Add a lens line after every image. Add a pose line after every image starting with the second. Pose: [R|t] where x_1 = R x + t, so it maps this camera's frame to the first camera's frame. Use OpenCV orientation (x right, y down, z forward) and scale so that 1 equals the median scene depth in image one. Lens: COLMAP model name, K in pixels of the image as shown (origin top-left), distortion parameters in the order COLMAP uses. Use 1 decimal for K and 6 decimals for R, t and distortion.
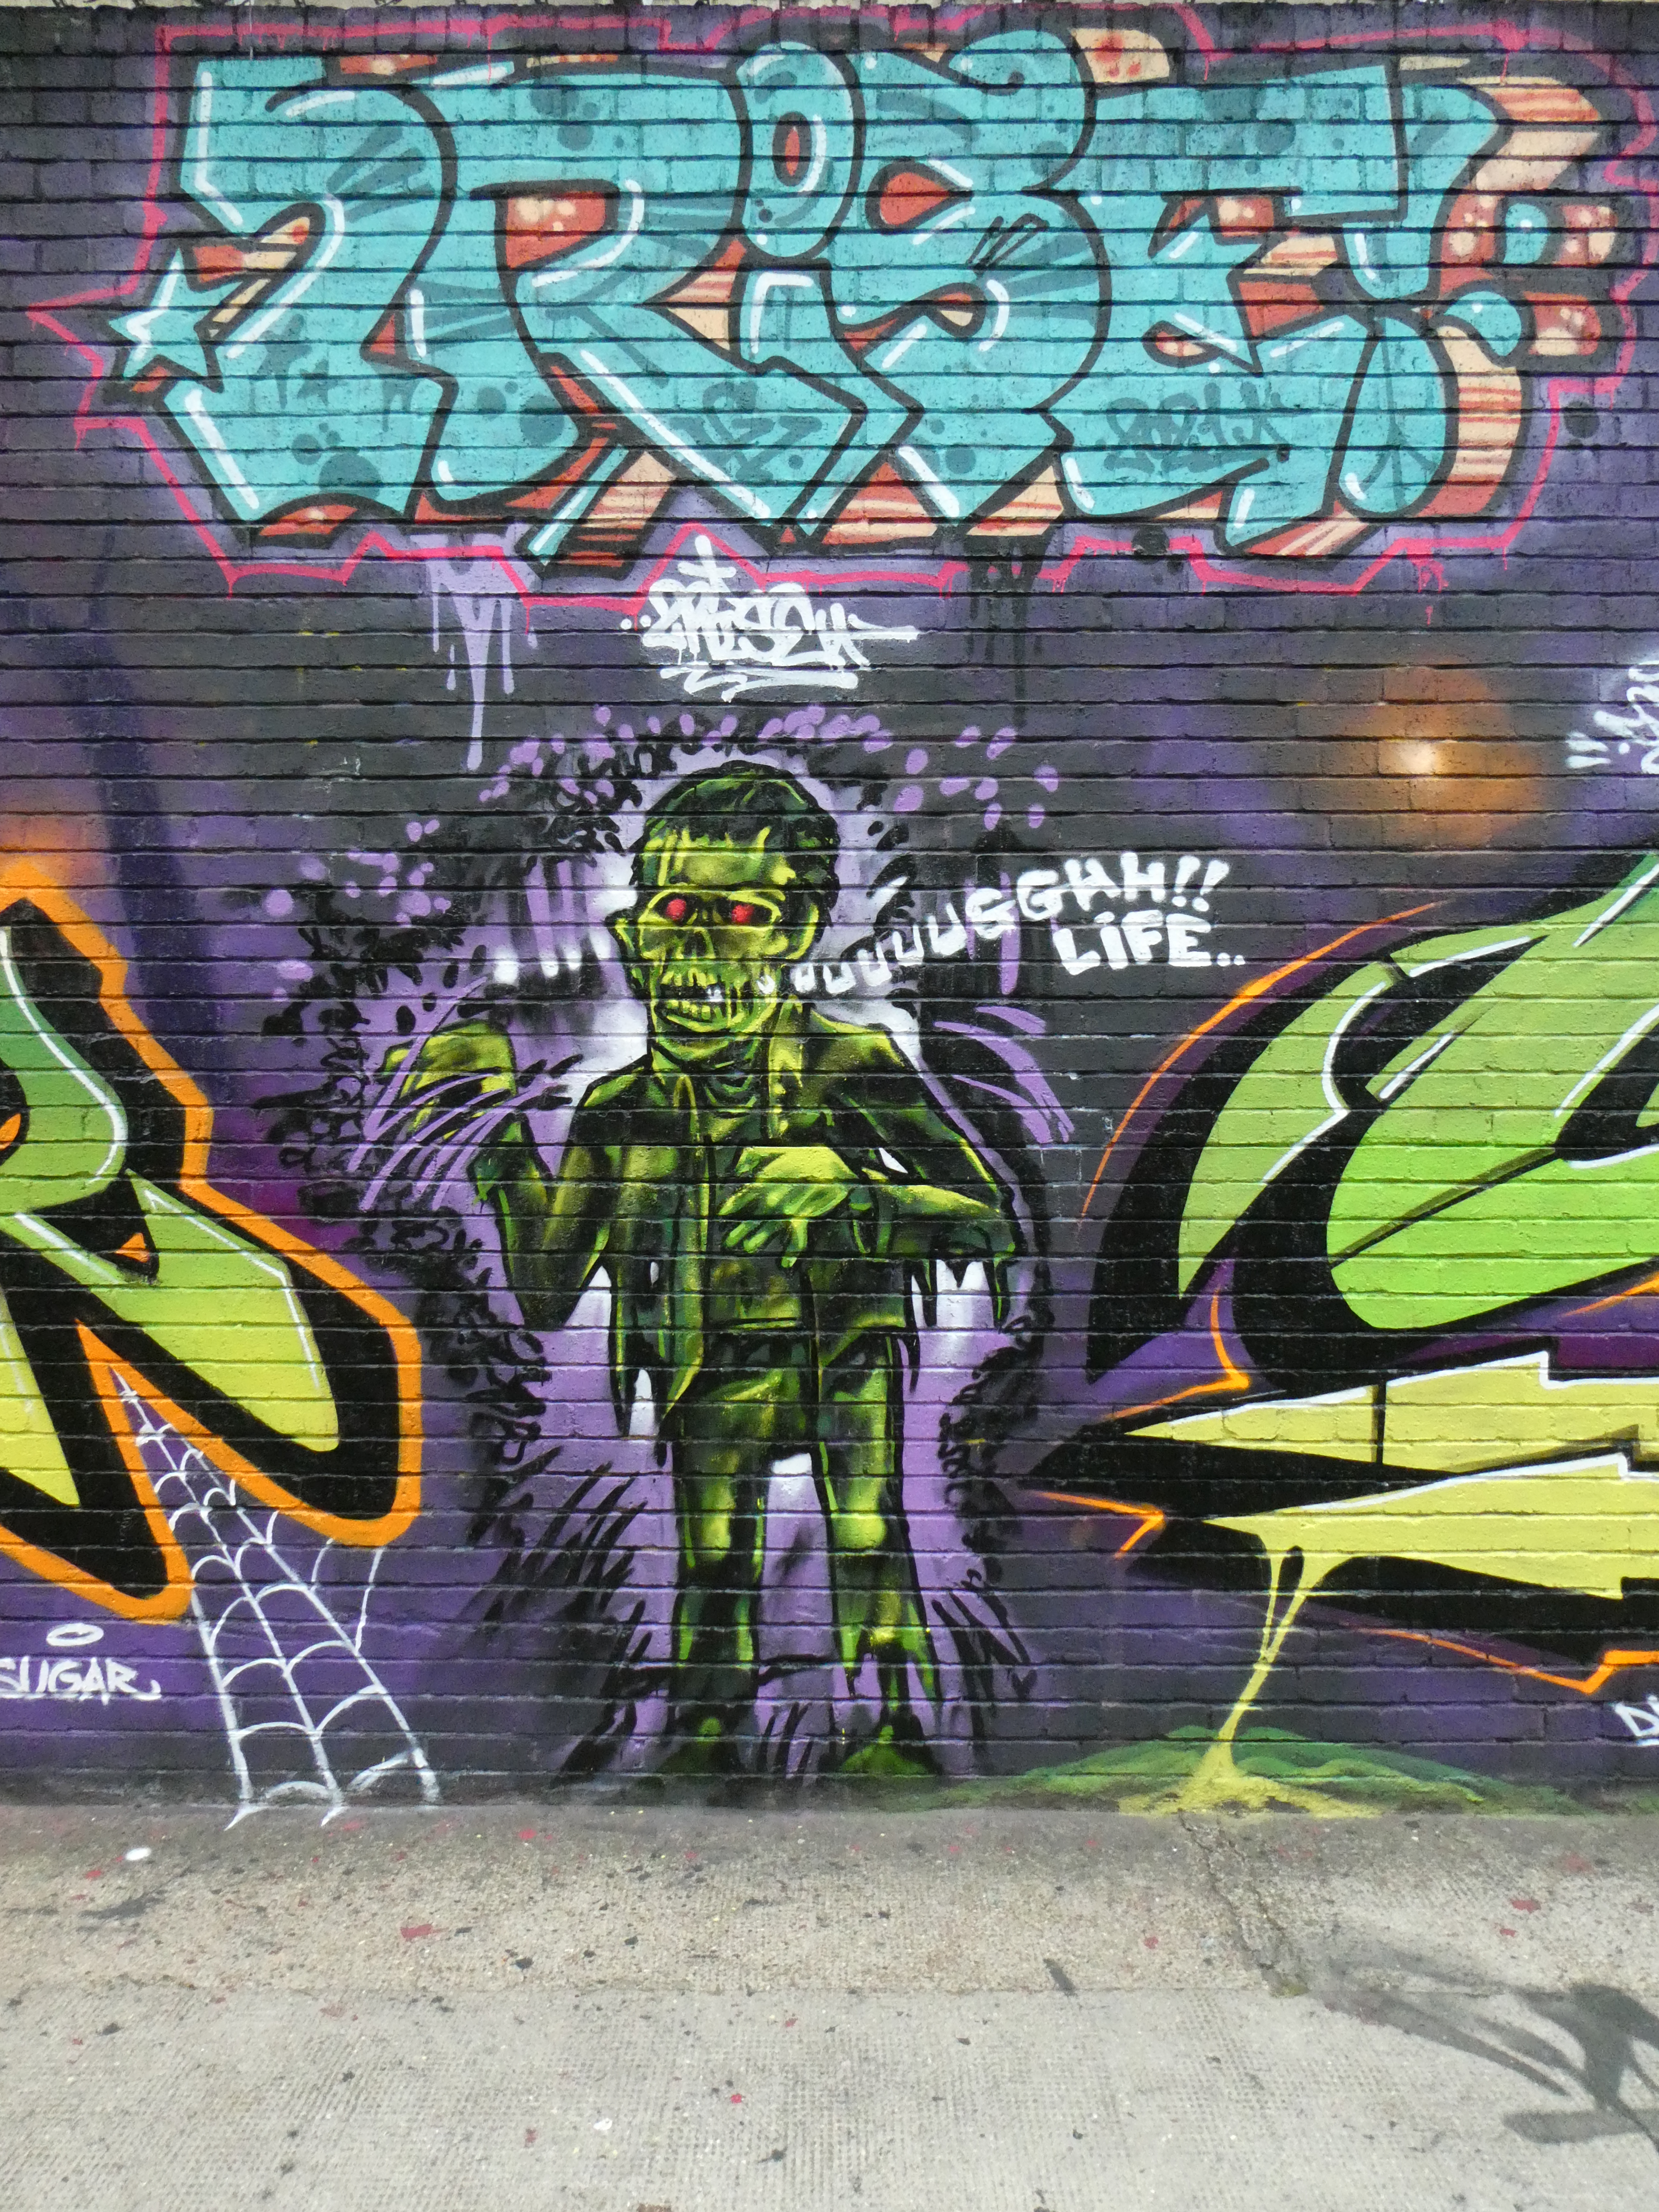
lens RADIAL K [[1544.8, 0, 830.8], [0, 1544.8, 1113.3], [0, 0, 1]] dist [-0.008999, 0.000264]
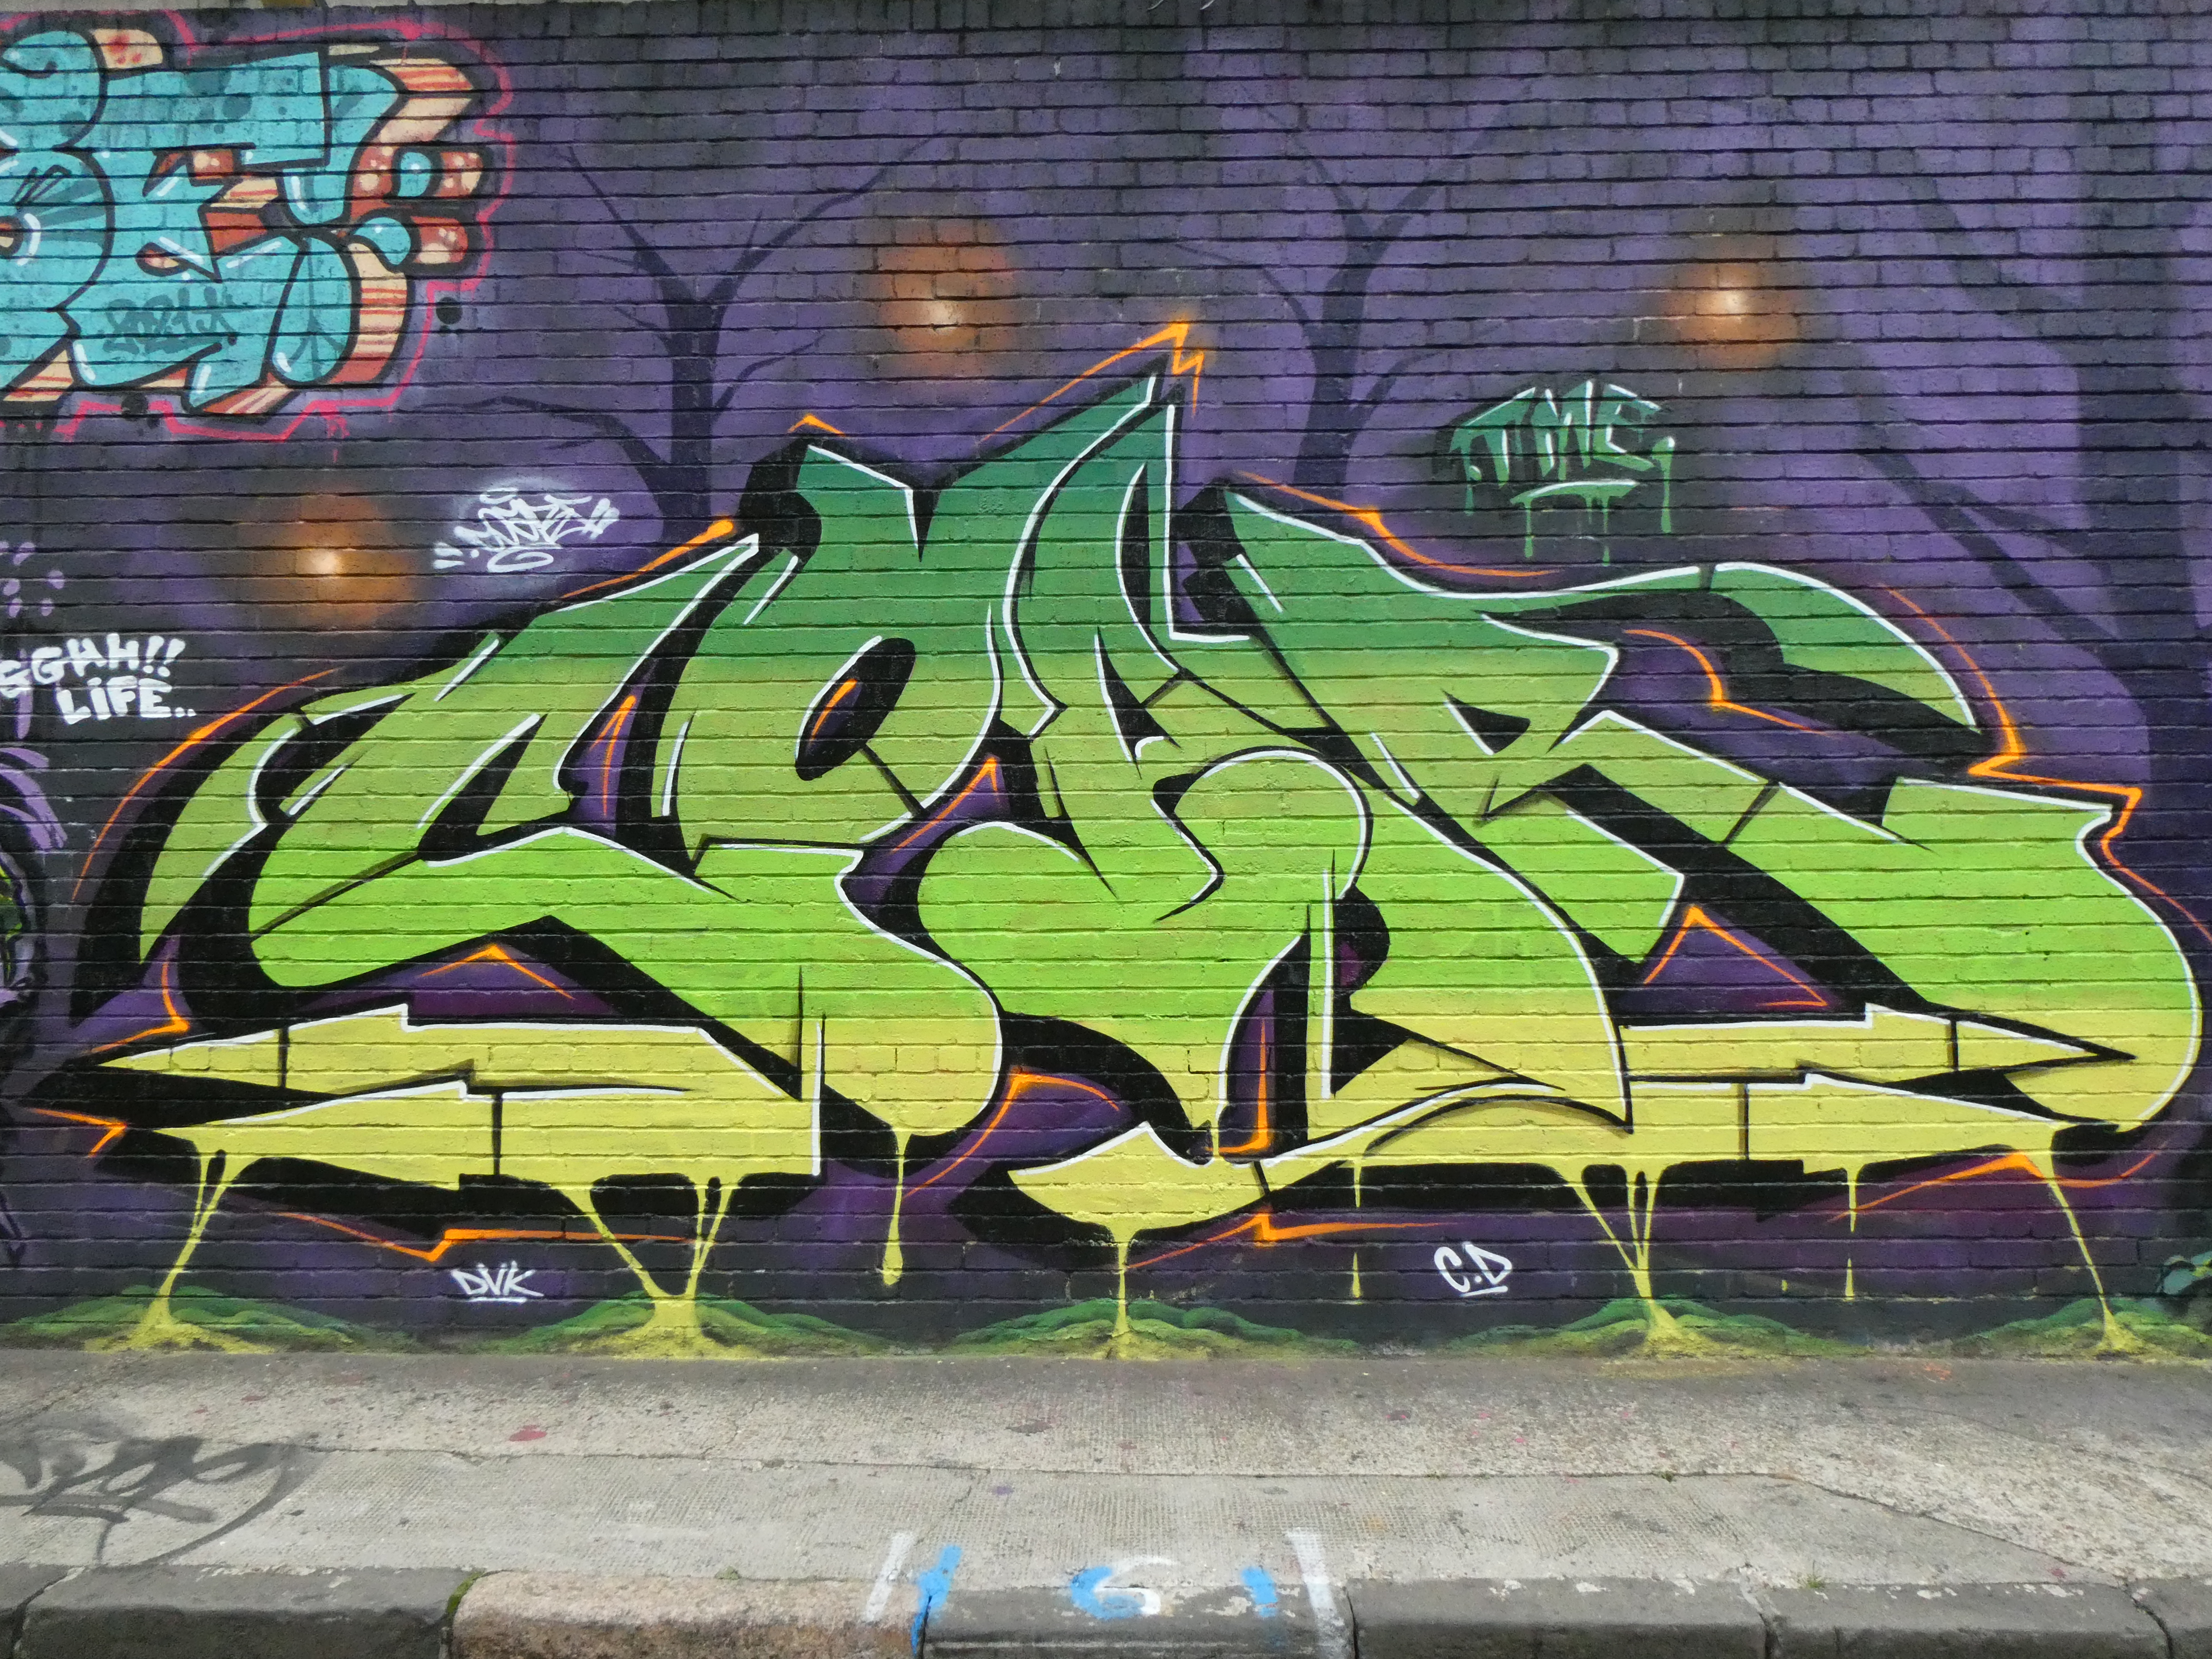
lens RADIAL K [[1544.8, 0, 1105.4], [0, 1544.8, 821.5], [0, 0, 1]] dist [-0.008999, 0.000264]
pose [[0.999899, -0.003452, -0.013792, 1.081065], [0.003060, 0.999594, -0.028341, 0.036183], [0.013884, 0.028296, 0.999503, -0.328215]]
